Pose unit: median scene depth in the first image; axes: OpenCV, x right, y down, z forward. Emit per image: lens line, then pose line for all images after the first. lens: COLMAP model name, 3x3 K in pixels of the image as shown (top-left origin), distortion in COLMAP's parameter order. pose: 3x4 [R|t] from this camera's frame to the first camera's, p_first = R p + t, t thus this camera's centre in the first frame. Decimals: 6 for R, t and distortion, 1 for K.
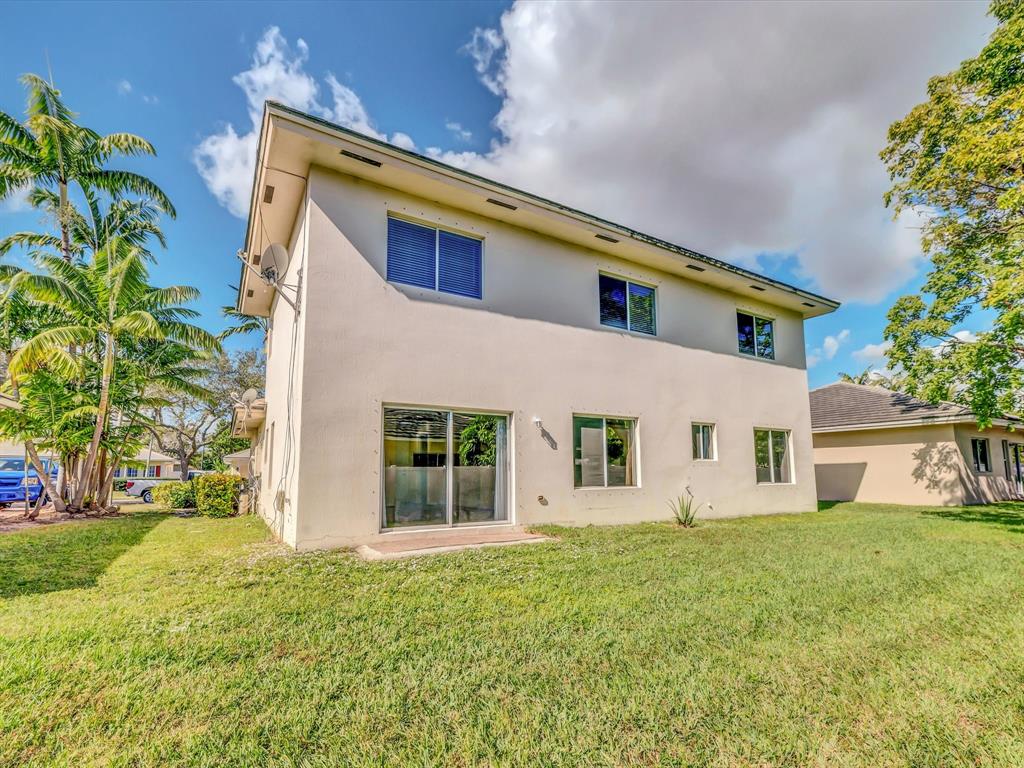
lens RADIAL K [[465.6, 0, 513.3], [0, 465.6, 382.0], [0, 0, 1]] dist [-0.000277, -0.000320]
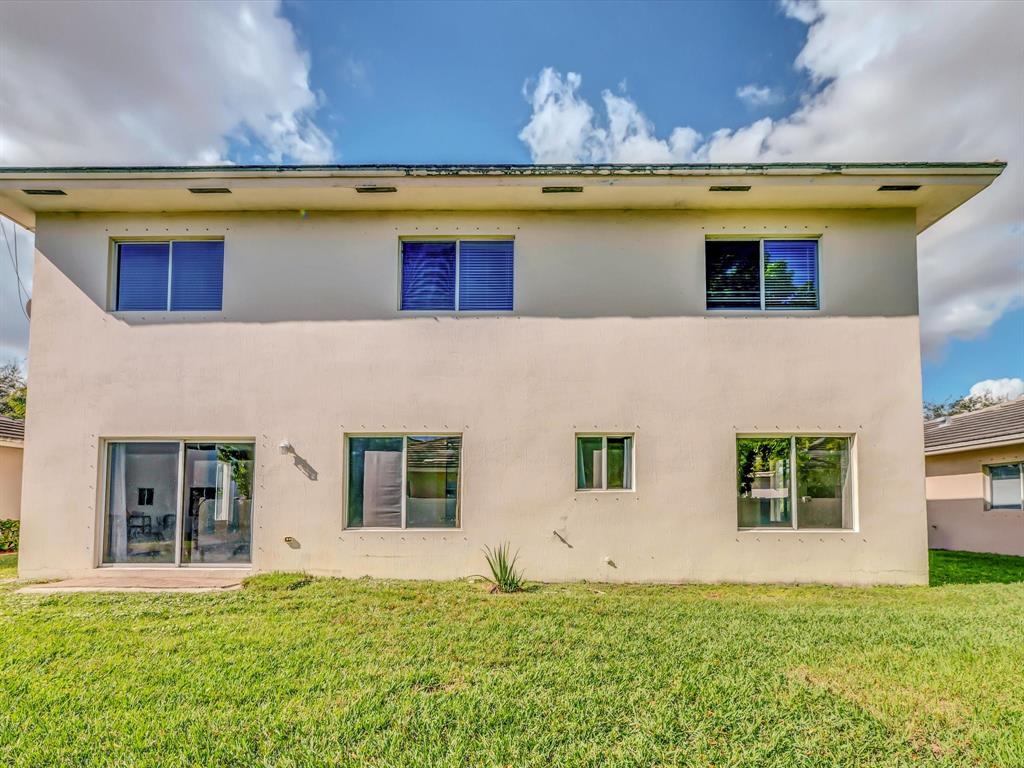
lens RADIAL K [[477.9, 0, 512.6], [0, 477.9, 446.1], [0, 0, 1]] dist [-0.003323, -0.000420]
pose [[0.855617, -0.060170, -0.514101, 0.658779], [0.094155, 0.994742, 0.040279, 0.070027], [0.508974, -0.082868, 0.856784, 0.390358]]
